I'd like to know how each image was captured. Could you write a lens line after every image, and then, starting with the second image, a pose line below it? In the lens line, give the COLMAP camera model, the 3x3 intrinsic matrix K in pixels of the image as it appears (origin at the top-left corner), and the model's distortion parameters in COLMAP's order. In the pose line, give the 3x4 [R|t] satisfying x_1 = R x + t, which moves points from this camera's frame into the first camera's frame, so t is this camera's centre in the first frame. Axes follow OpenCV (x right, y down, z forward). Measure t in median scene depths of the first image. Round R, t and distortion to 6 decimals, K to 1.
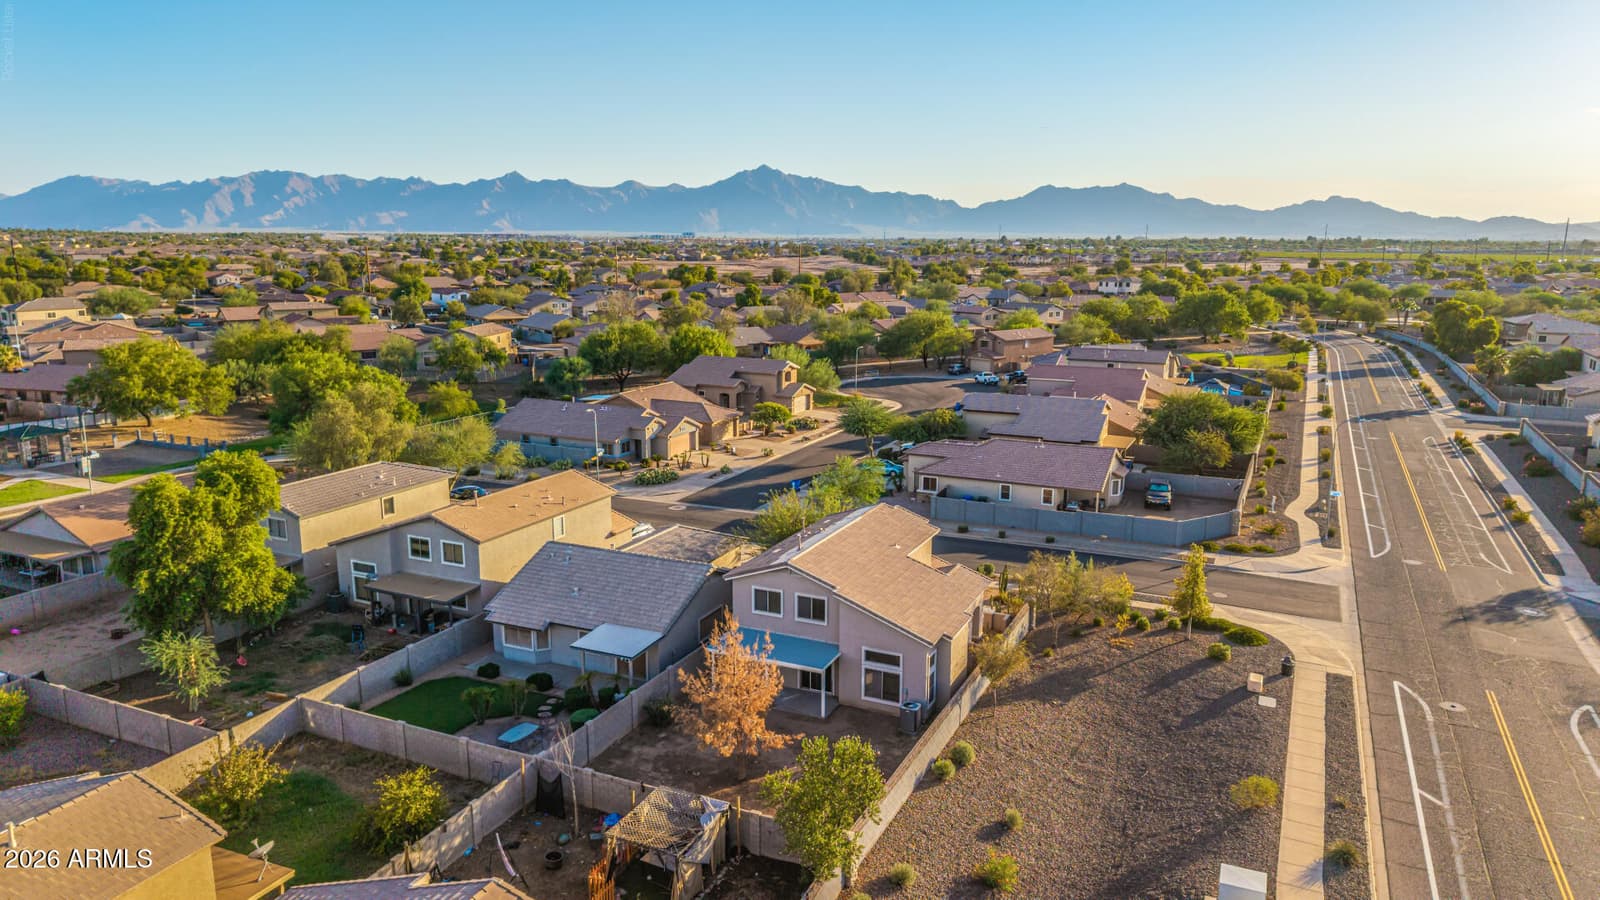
lens RADIAL K [[1066.6, 0, 804.8], [0, 1066.6, 445.1], [0, 0, 1]] dist [0.054266, -0.069702]
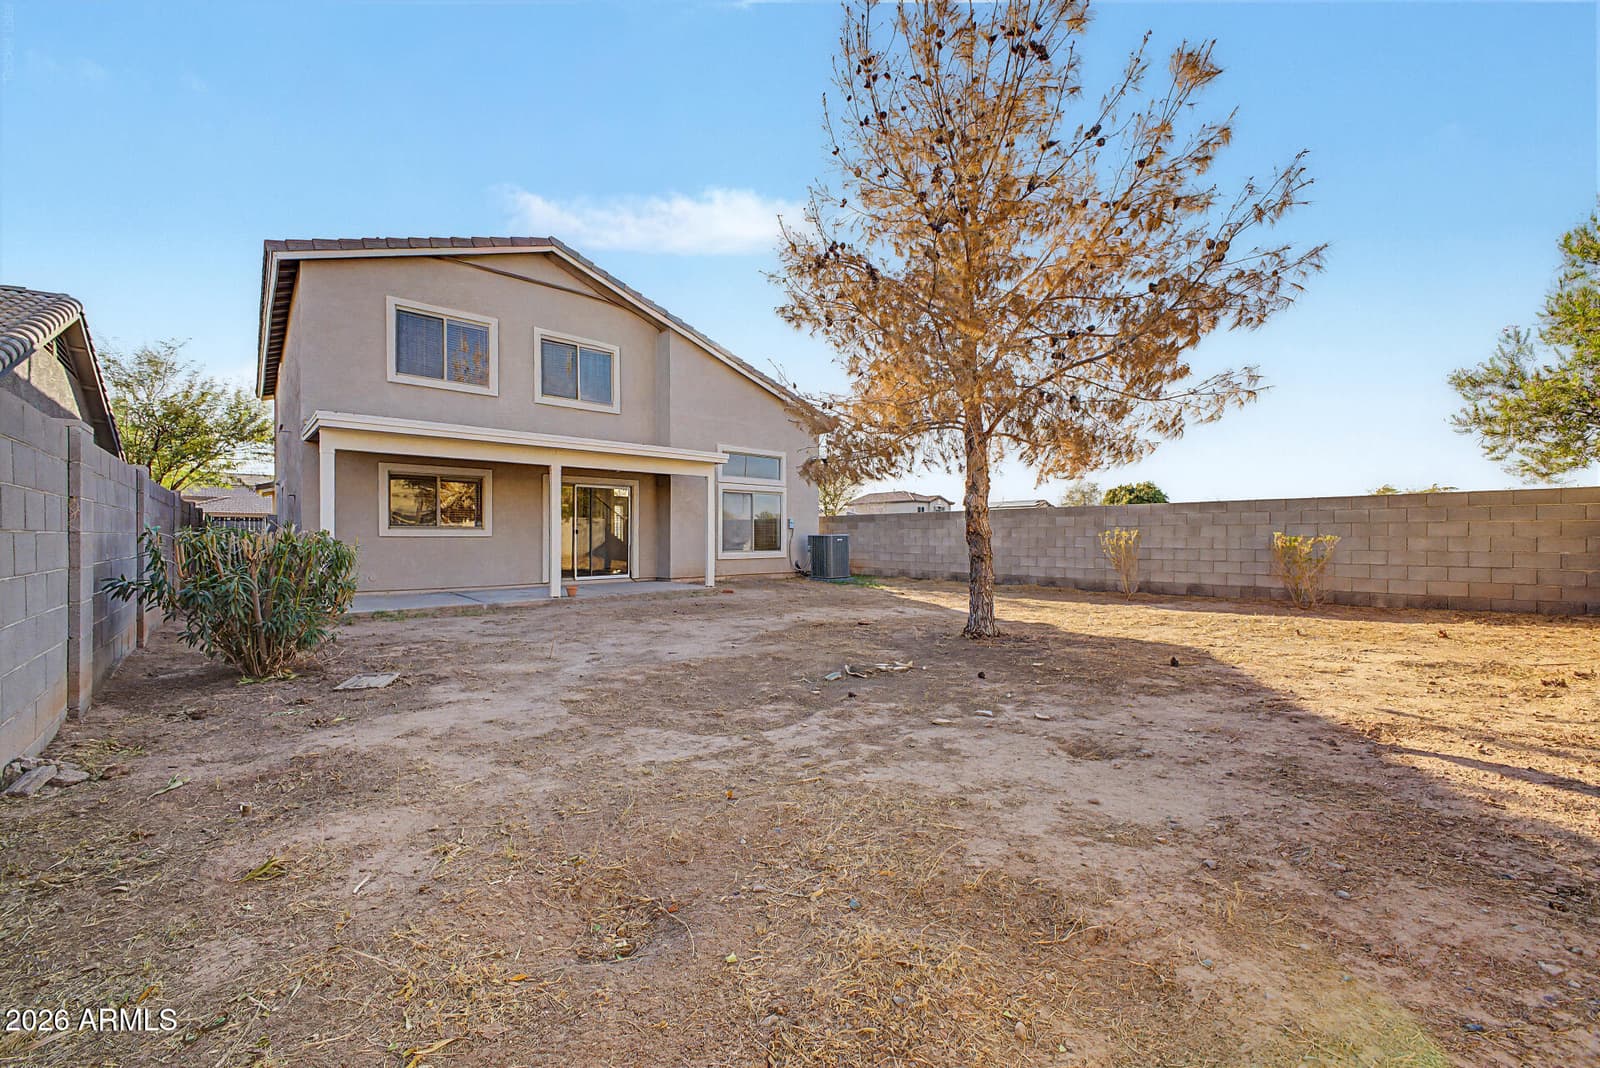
lens RADIAL K [[632.3, 0, 800.0], [0, 632.3, 534.0], [0, 0, 1]] dist [0.019735, -0.000146]
pose [[0.403207, 0.001052, 0.915108, -0.119531], [0.180514, 0.980259, -0.080663, 0.161737], [-0.897128, 0.197714, 0.395058, 0.539906]]
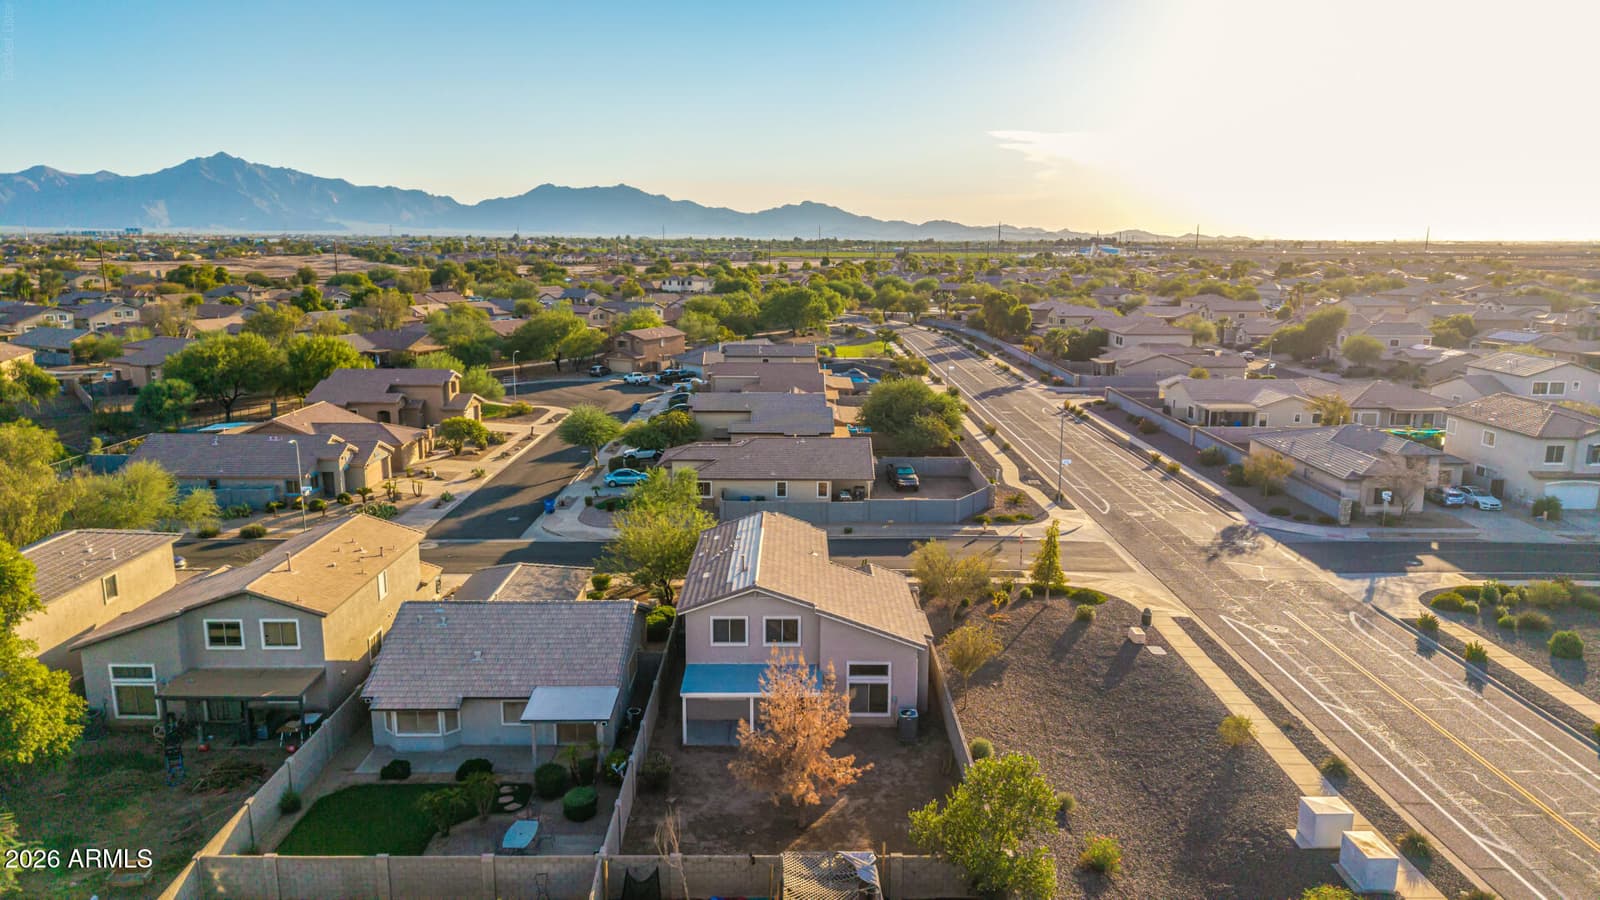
lens RADIAL K [[1066.6, 0, 804.8], [0, 1066.6, 445.1], [0, 0, 1]] dist [0.054266, -0.069702]
pose [[0.901267, -0.080800, 0.425663, -0.232291], [0.080388, 0.996583, 0.018966, -0.015859], [-0.425741, 0.017125, 0.904683, 0.092928]]
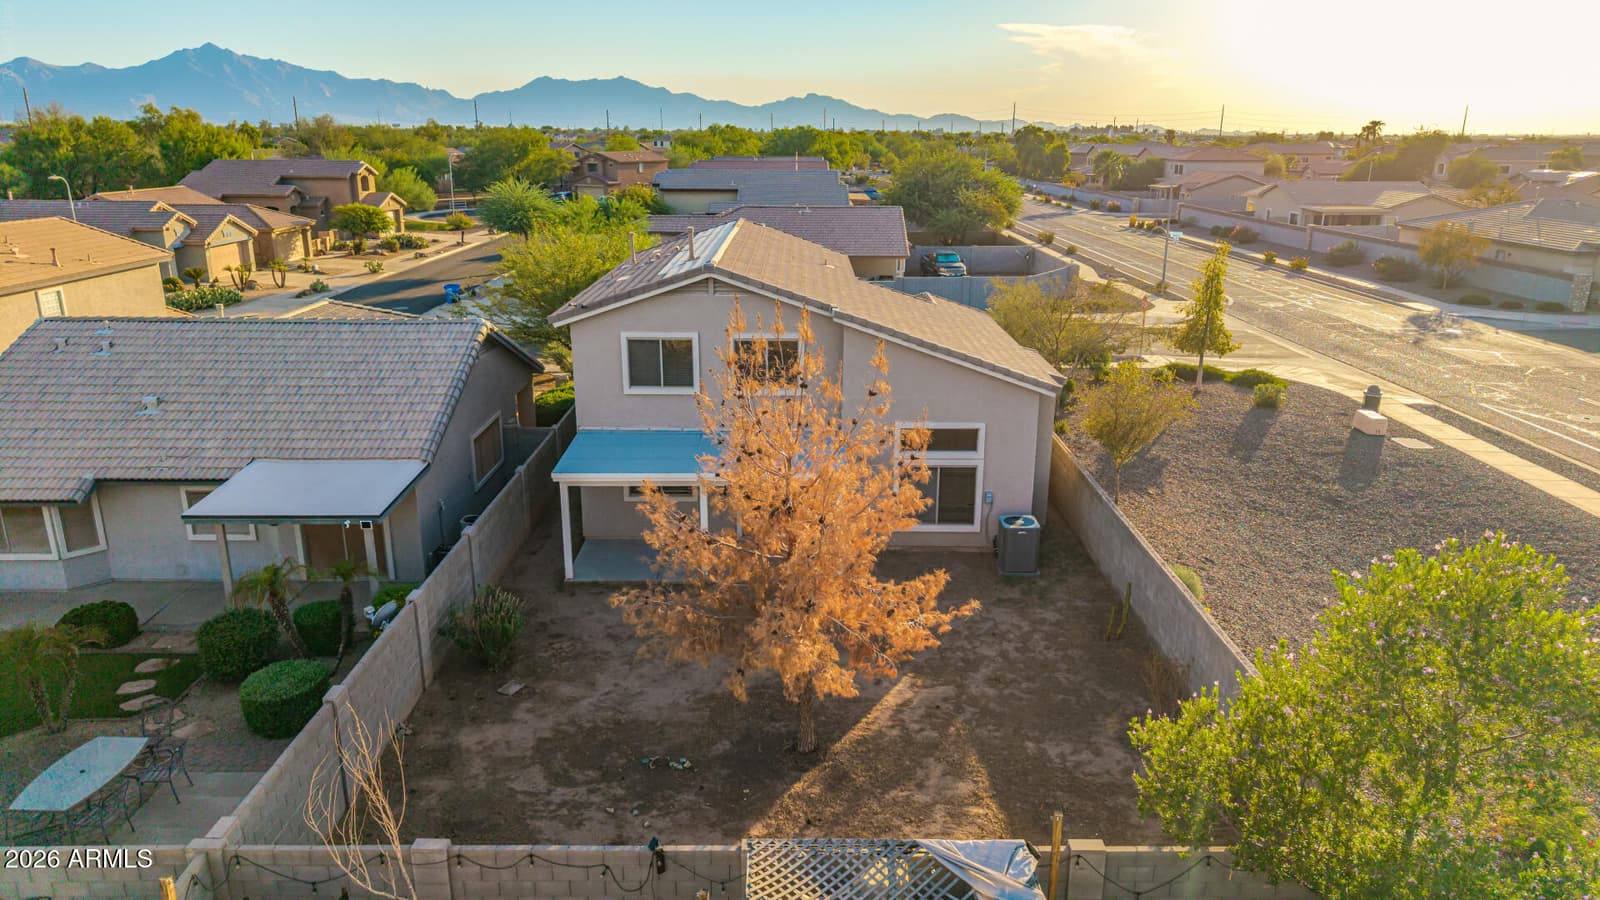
lens RADIAL K [[1066.6, 0, 804.8], [0, 1066.6, 445.1], [0, 0, 1]] dist [0.054266, -0.069702]
pose [[0.903068, -0.118792, 0.412742, -0.113309], [0.080524, 0.990778, 0.108973, 0.089984], [-0.421881, -0.065175, 0.904306, 0.366431]]
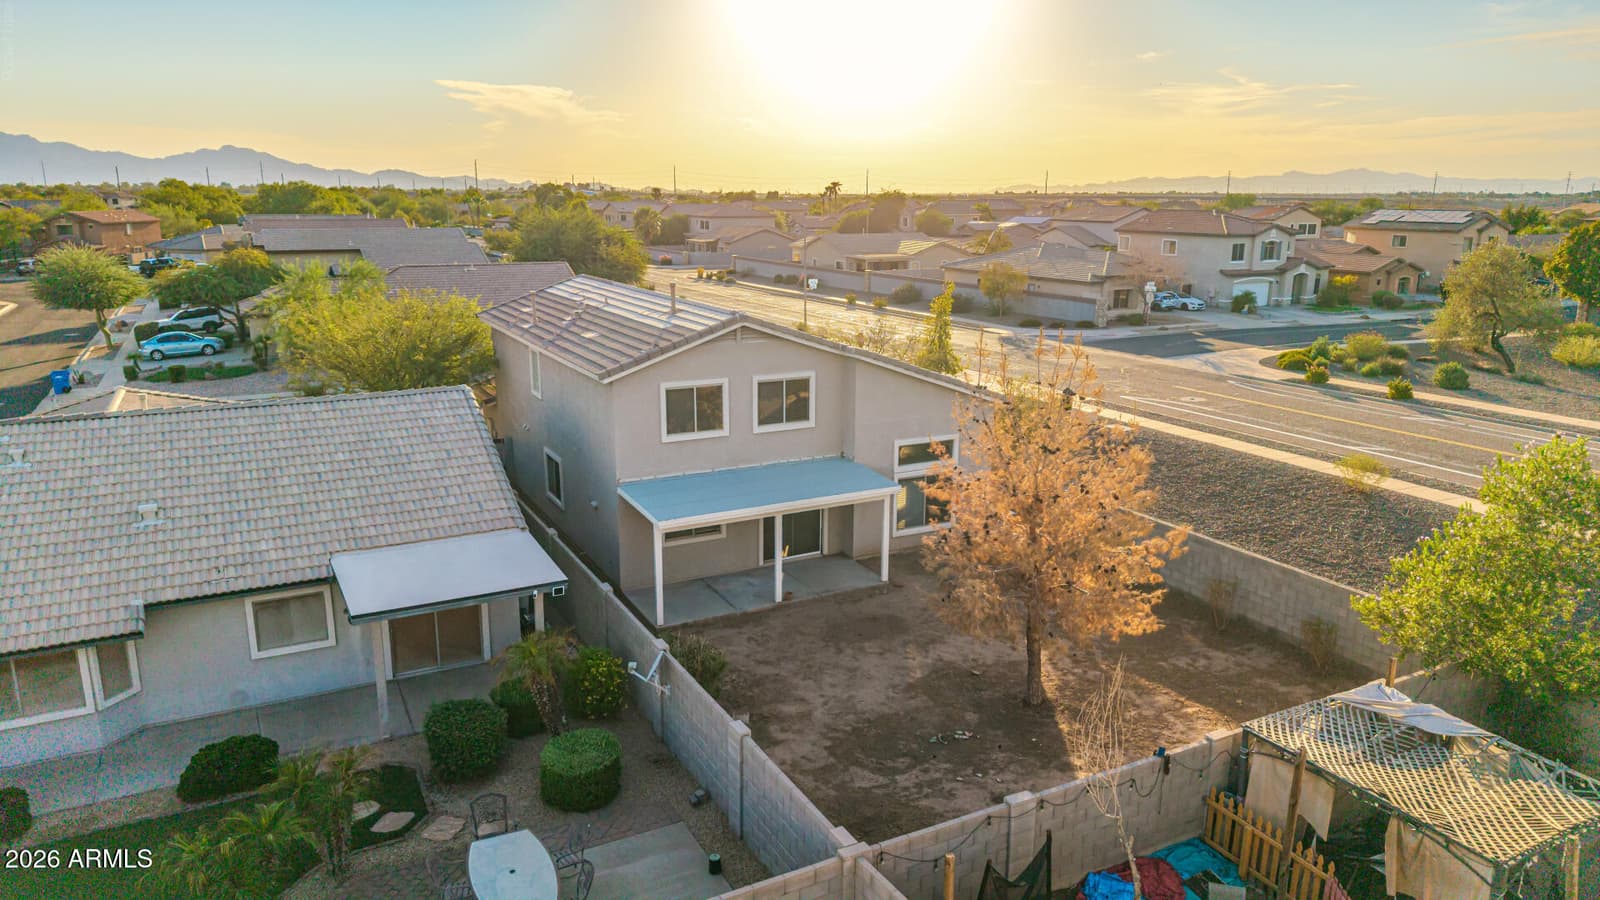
lens RADIAL K [[1066.6, 0, 804.8], [0, 1066.6, 445.1], [0, 0, 1]] dist [0.054266, -0.069702]
pose [[0.598674, -0.183505, 0.779690, -0.251897], [0.150684, 0.981826, 0.115378, 0.075393], [-0.786692, 0.048413, 0.615445, 0.437333]]
